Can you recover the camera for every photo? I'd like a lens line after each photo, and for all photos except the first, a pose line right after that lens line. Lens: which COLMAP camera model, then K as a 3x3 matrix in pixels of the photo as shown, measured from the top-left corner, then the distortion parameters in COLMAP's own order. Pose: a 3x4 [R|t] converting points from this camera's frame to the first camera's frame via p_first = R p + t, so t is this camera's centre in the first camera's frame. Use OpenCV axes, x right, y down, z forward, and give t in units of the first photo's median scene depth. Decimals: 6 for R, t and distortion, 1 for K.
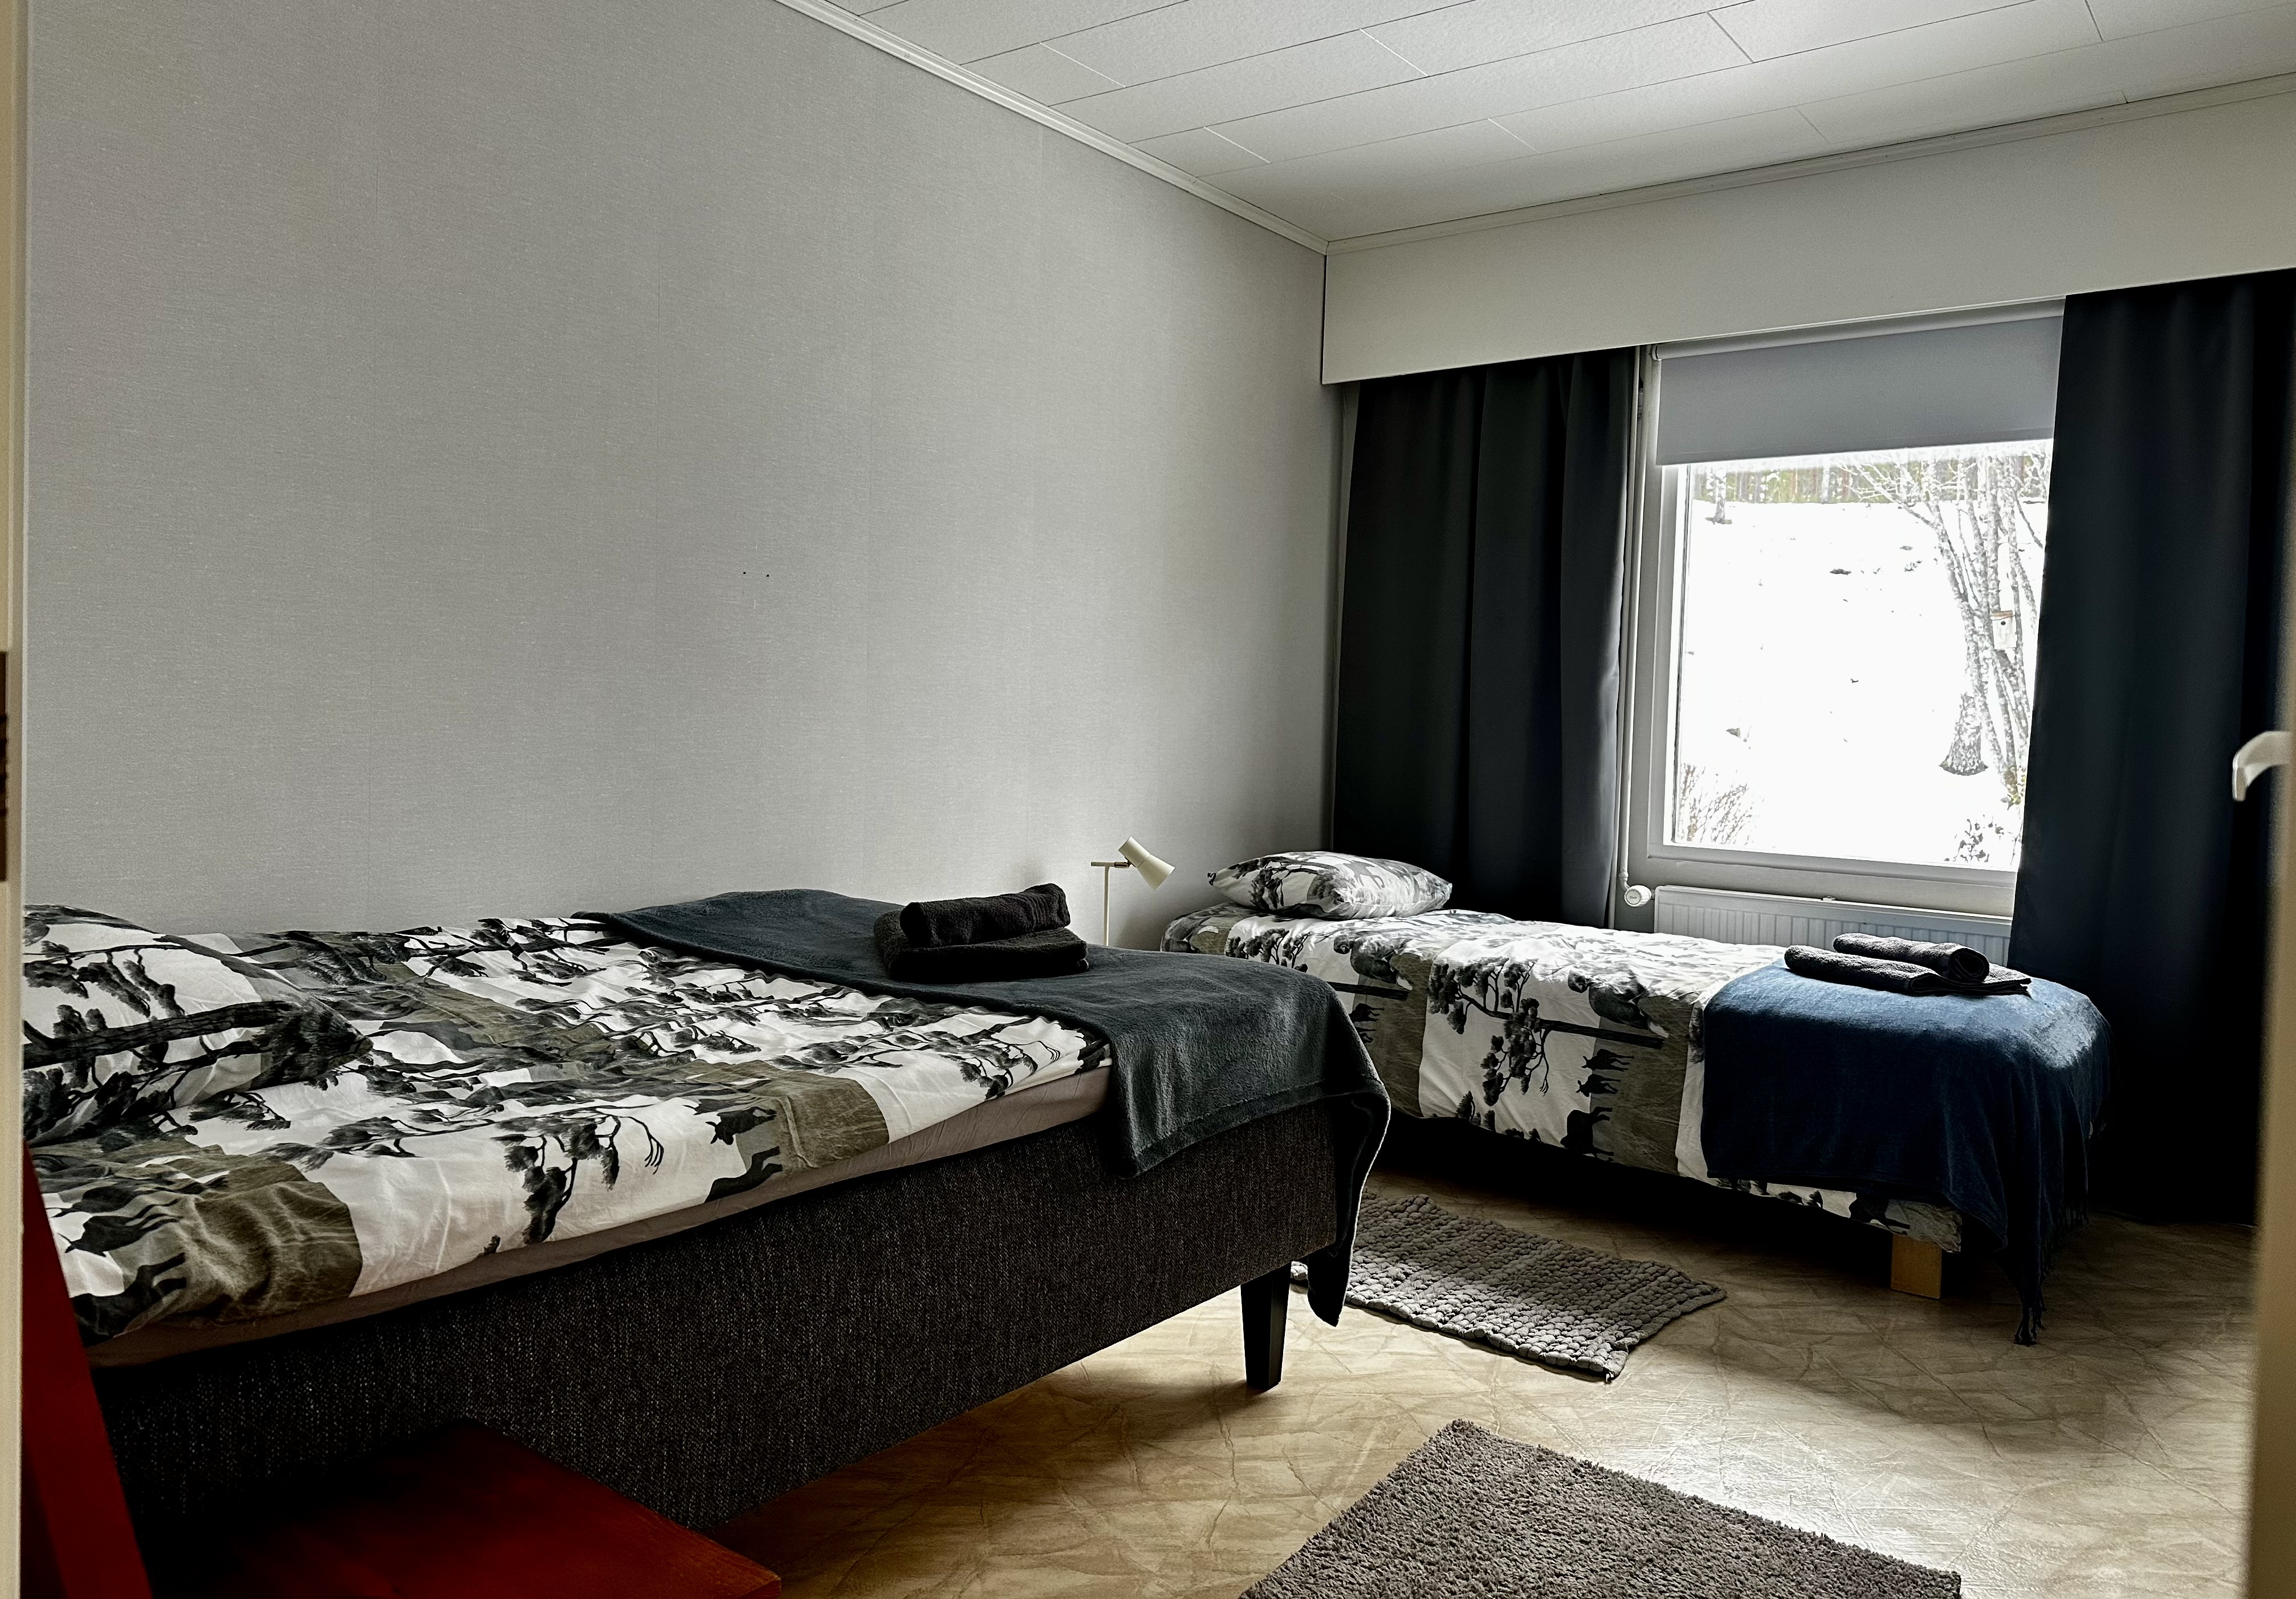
lens RADIAL K [[1651.1, 0, 1149.8], [0, 1651.1, 805.0], [0, 0, 1]] dist [0.056407, 0.000495]
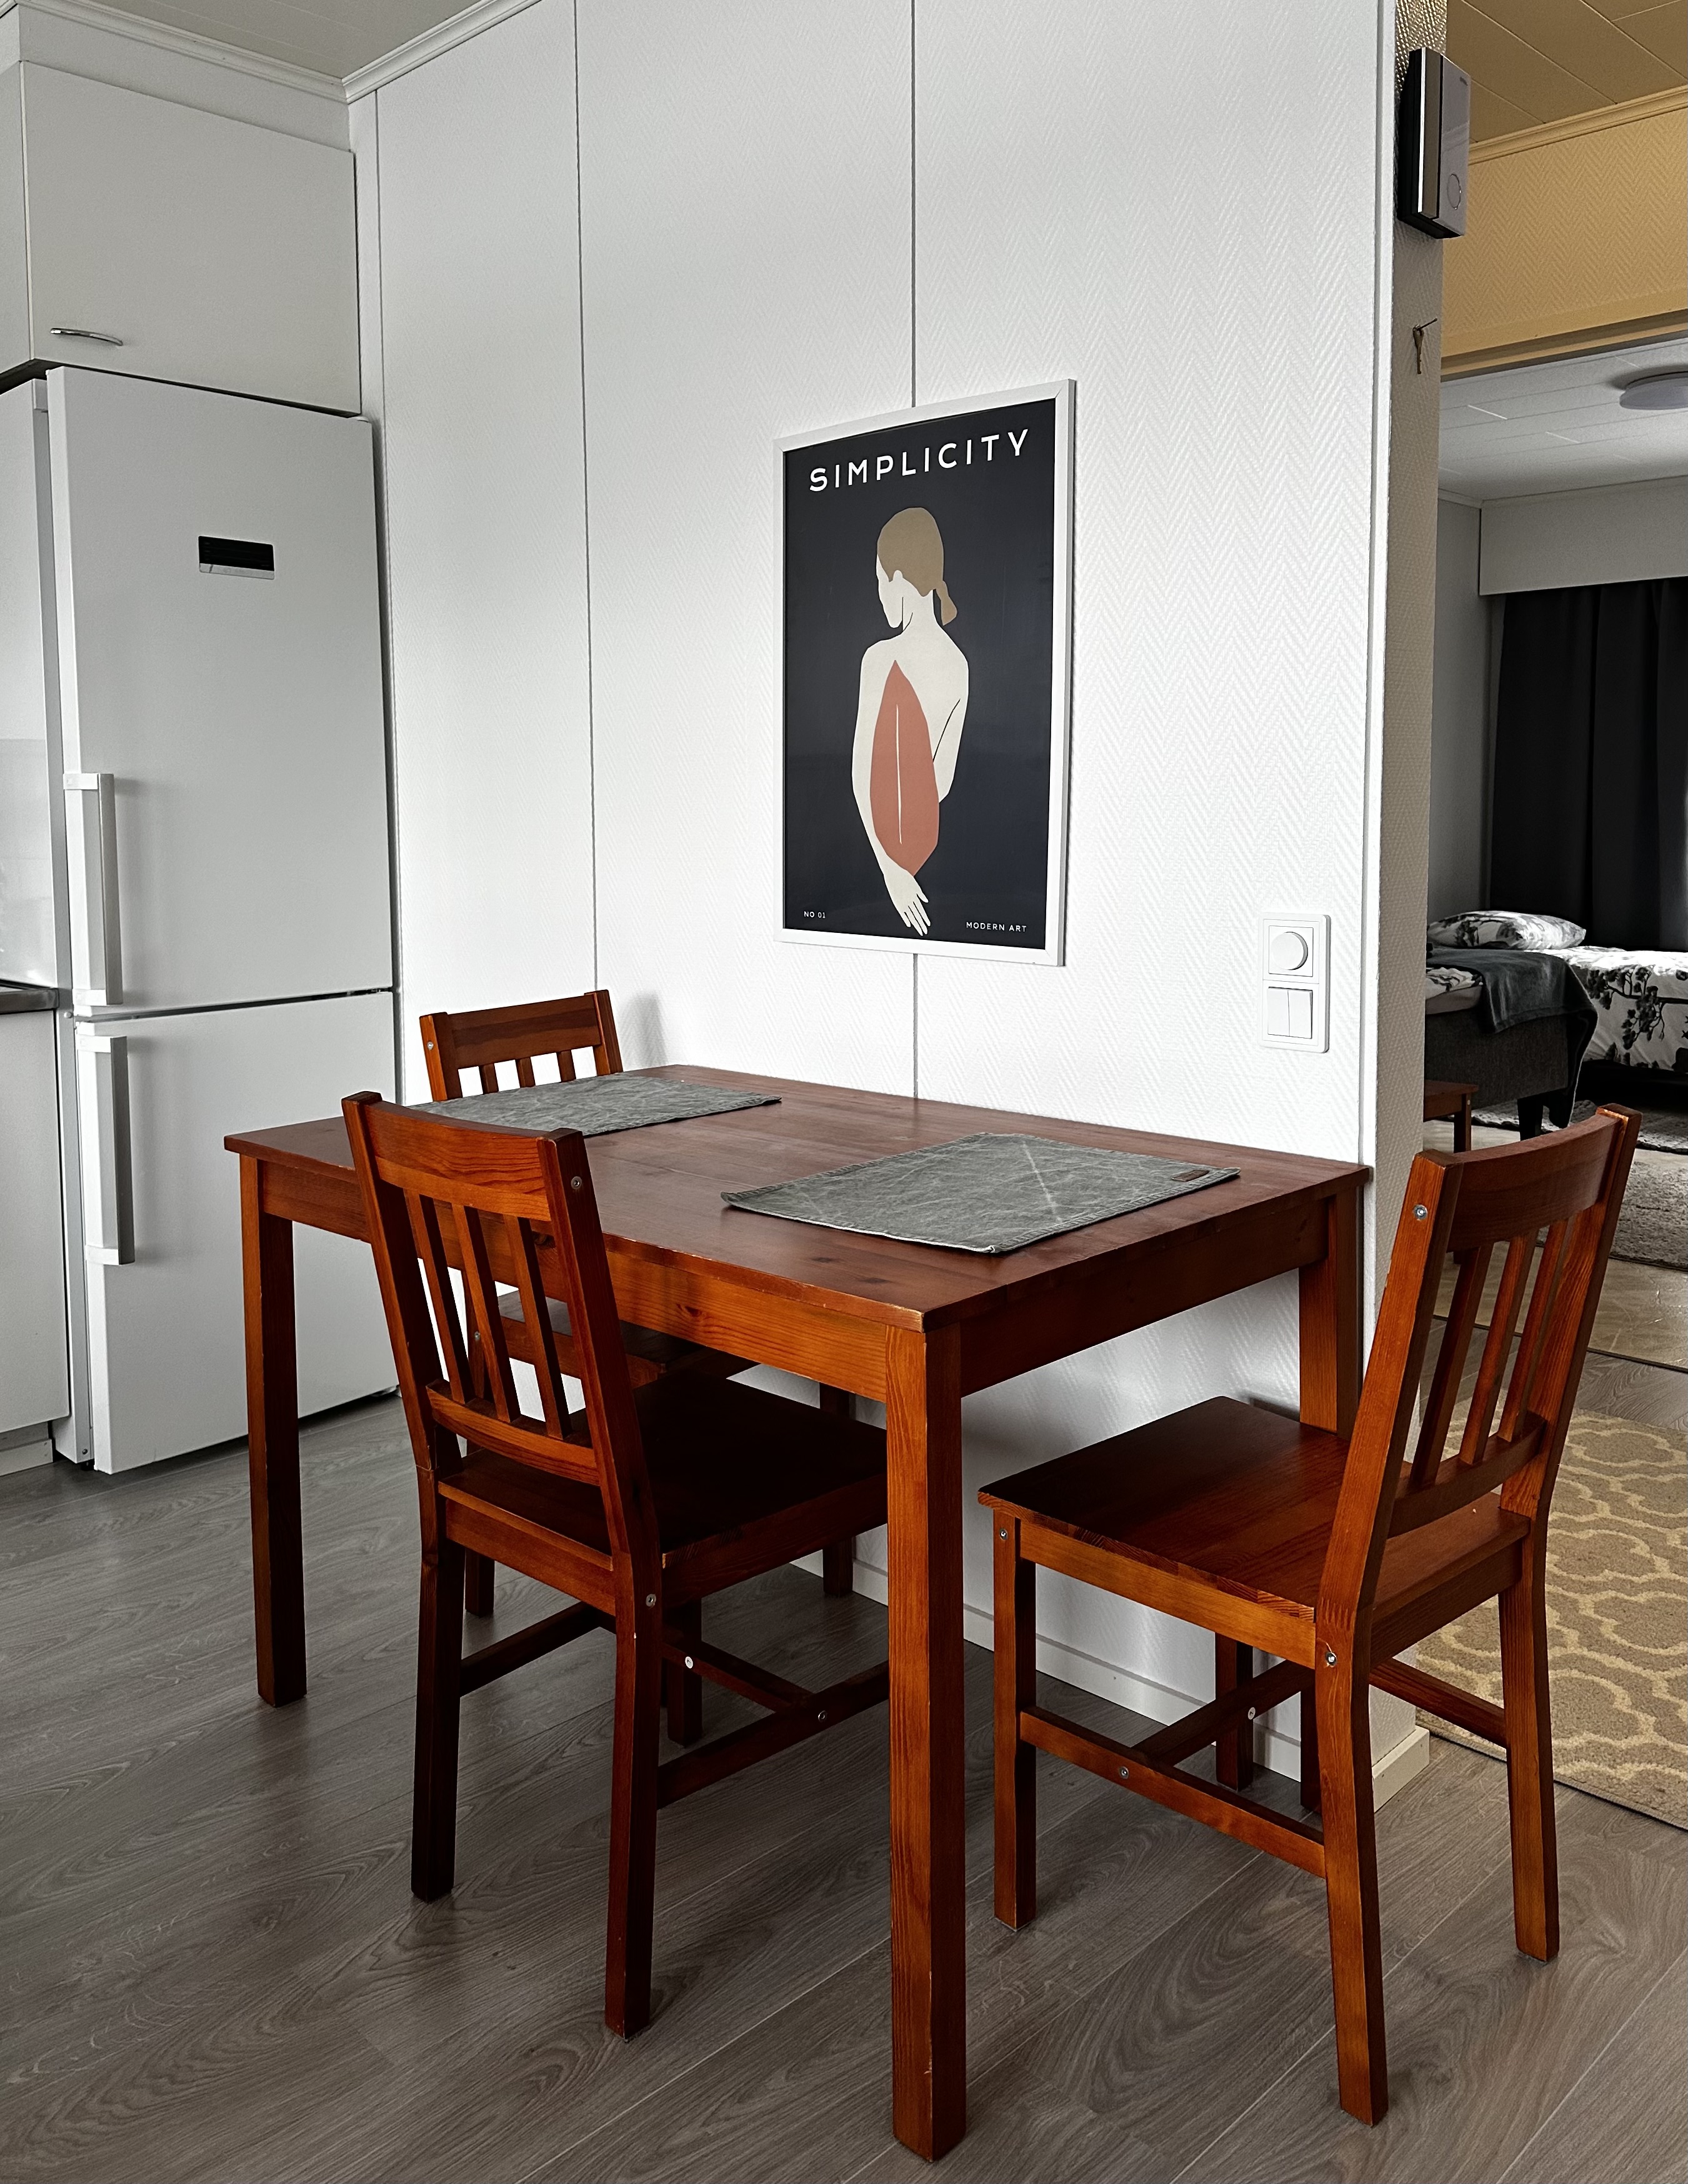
lens RADIAL K [[1807.9, 0, 876.4], [0, 1807.9, 947.2], [0, 0, 1]] dist [0.045324, -0.001260]
pose [[0.992006, -0.014398, -0.125367, -0.329365], [0.016737, 0.999705, 0.017622, 0.028262], [0.125076, -0.019580, 0.991954, -0.973499]]
